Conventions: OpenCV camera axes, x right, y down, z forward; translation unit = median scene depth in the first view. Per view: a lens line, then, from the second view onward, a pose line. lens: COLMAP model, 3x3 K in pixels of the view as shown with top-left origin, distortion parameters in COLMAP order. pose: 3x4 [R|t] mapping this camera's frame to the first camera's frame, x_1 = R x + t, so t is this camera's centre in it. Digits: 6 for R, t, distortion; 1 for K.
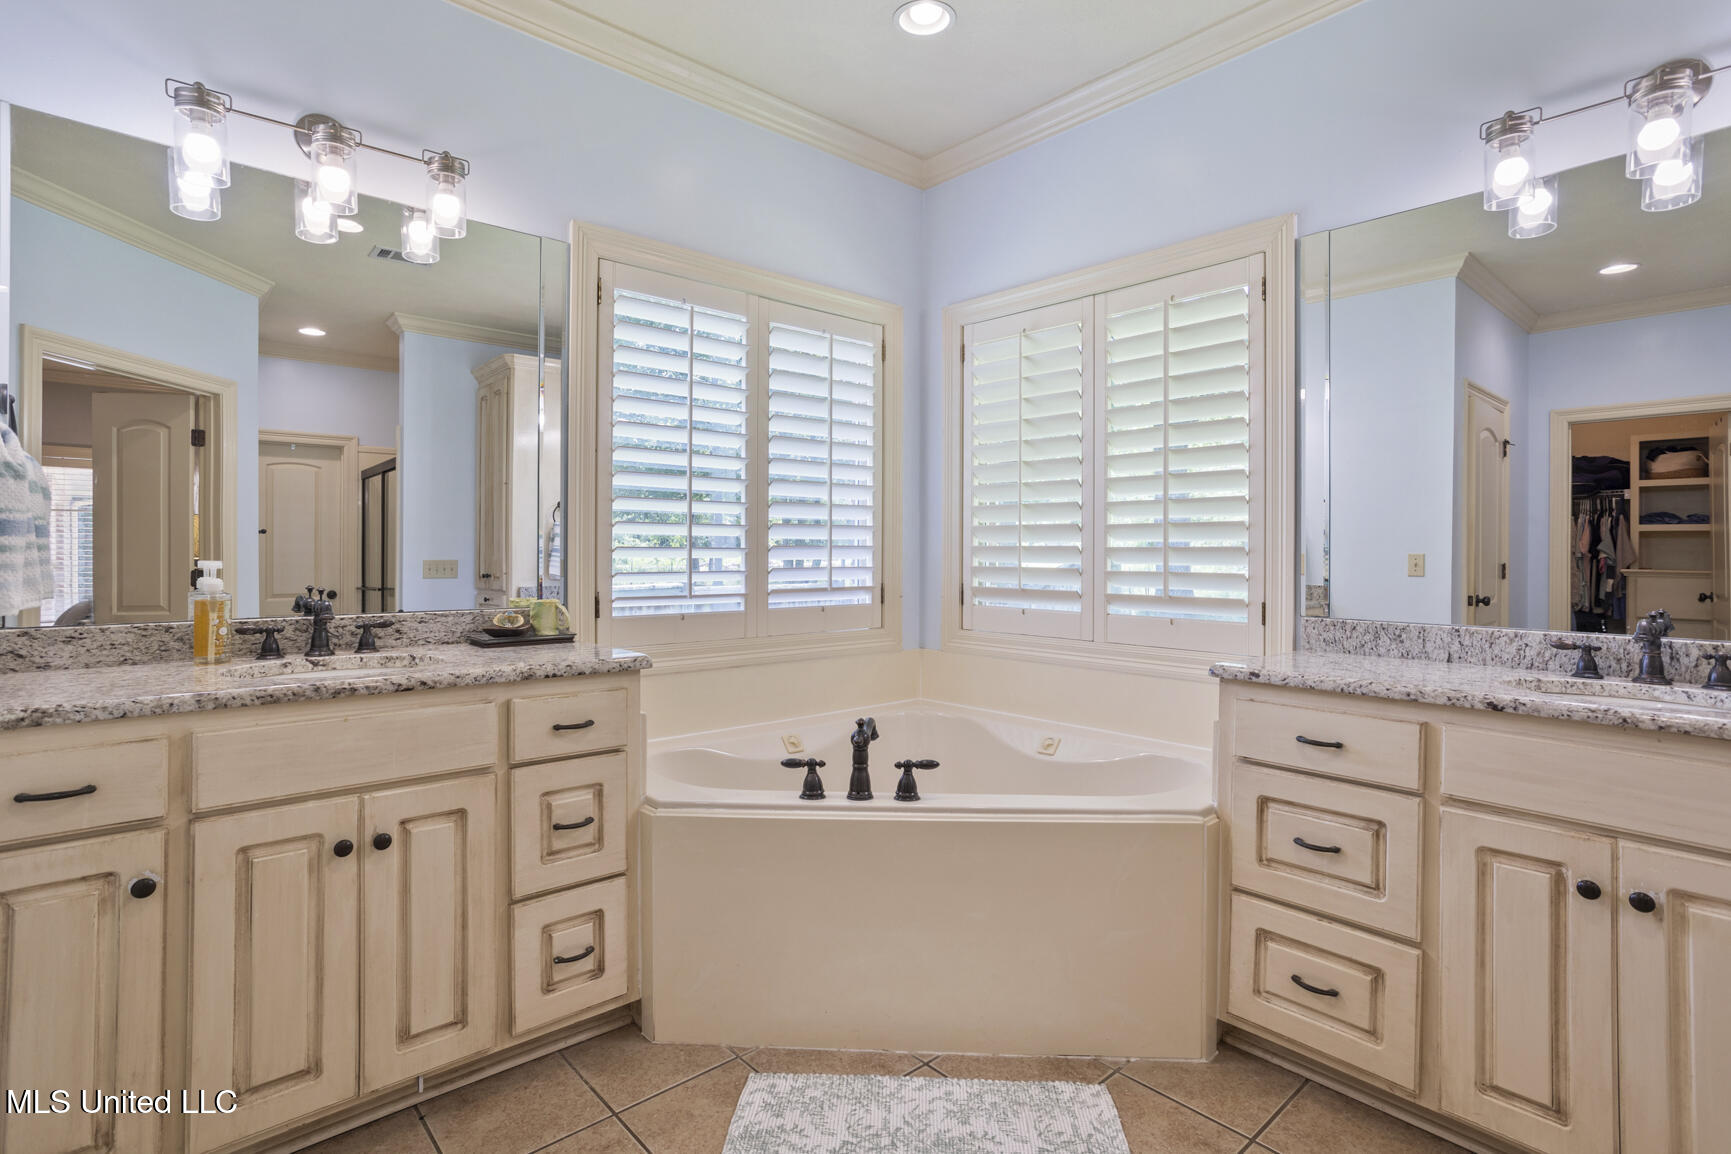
lens RADIAL K [[851.6, 0, 869.4], [0, 851.6, 549.2], [0, 0, 1]] dist [-0.000818, 0.000431]
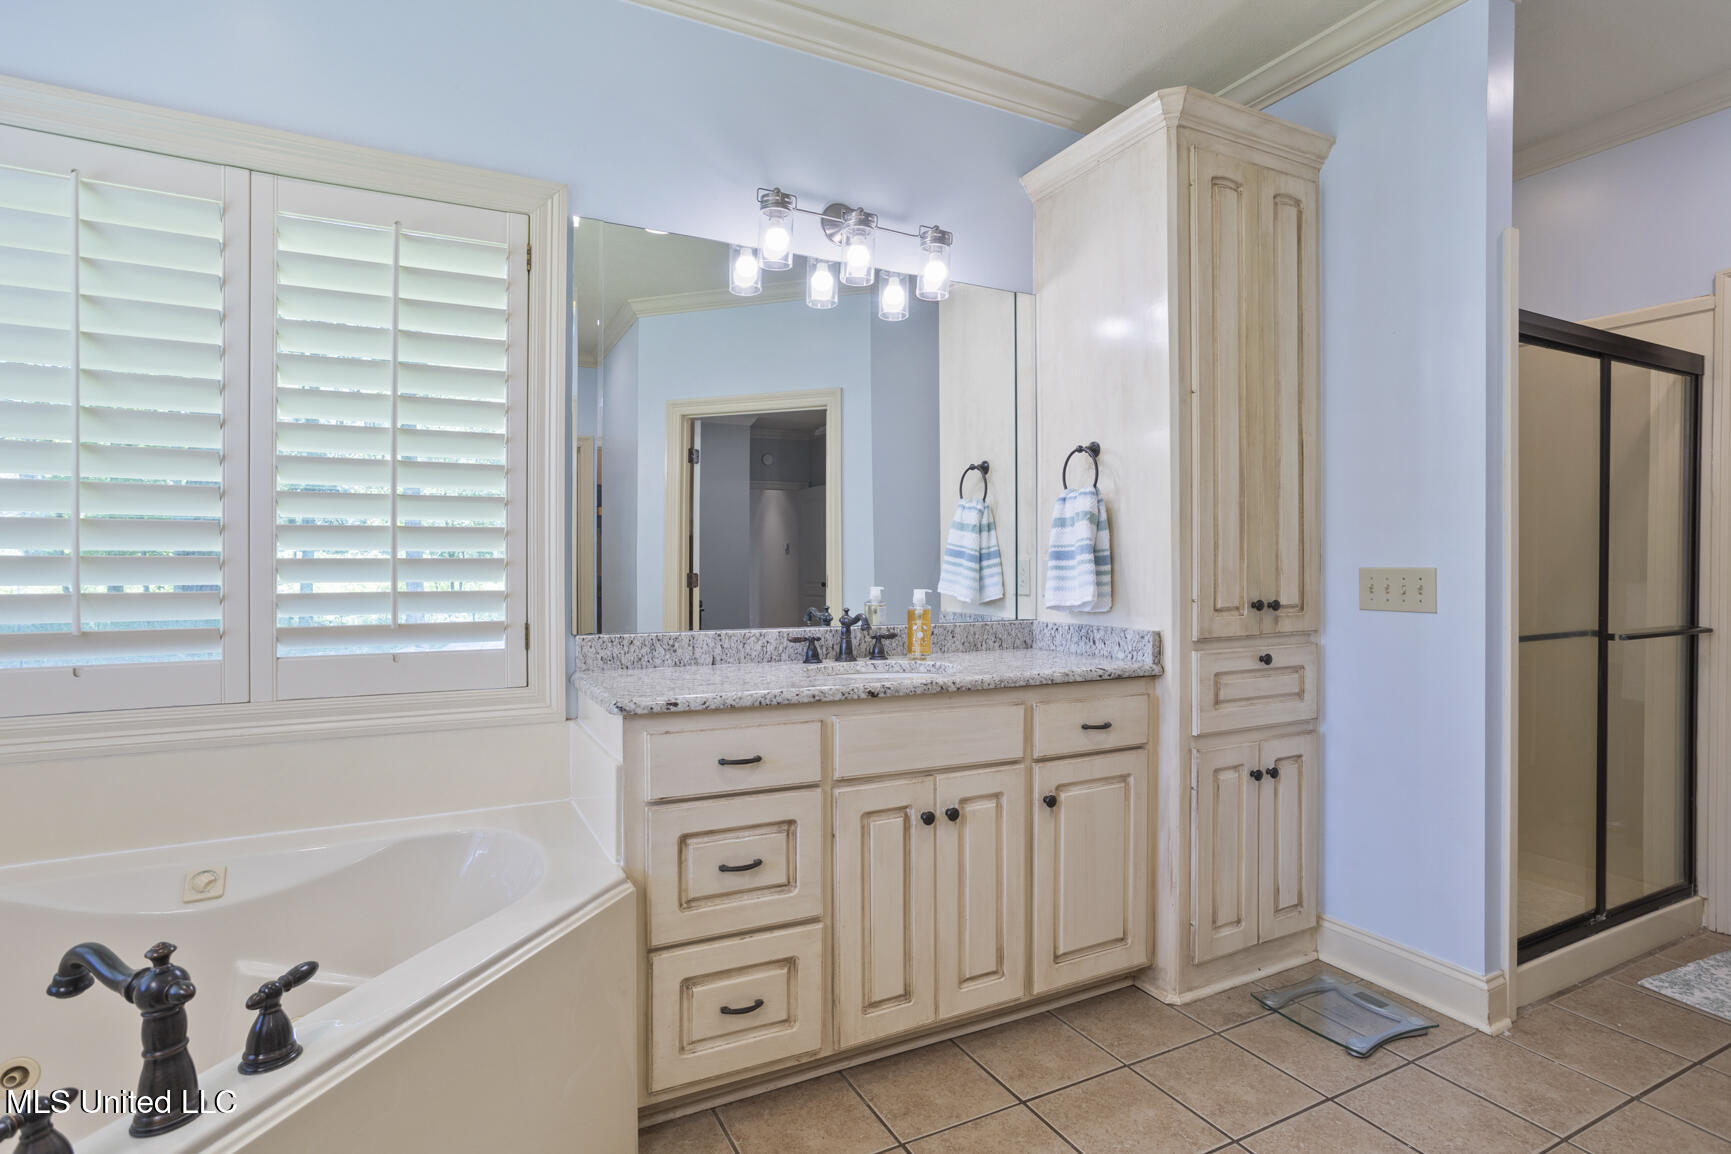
lens RADIAL K [[882.9, 0, 864.3], [0, 882.9, 562.2], [0, 0, 1]] dist [-0.017165, 0.000169]
pose [[0.259051, -0.008673, 0.965825, -0.406413], [-0.004630, 0.999937, 0.010221, -0.013143], [-0.965852, -0.007120, 0.258995, 0.582595]]
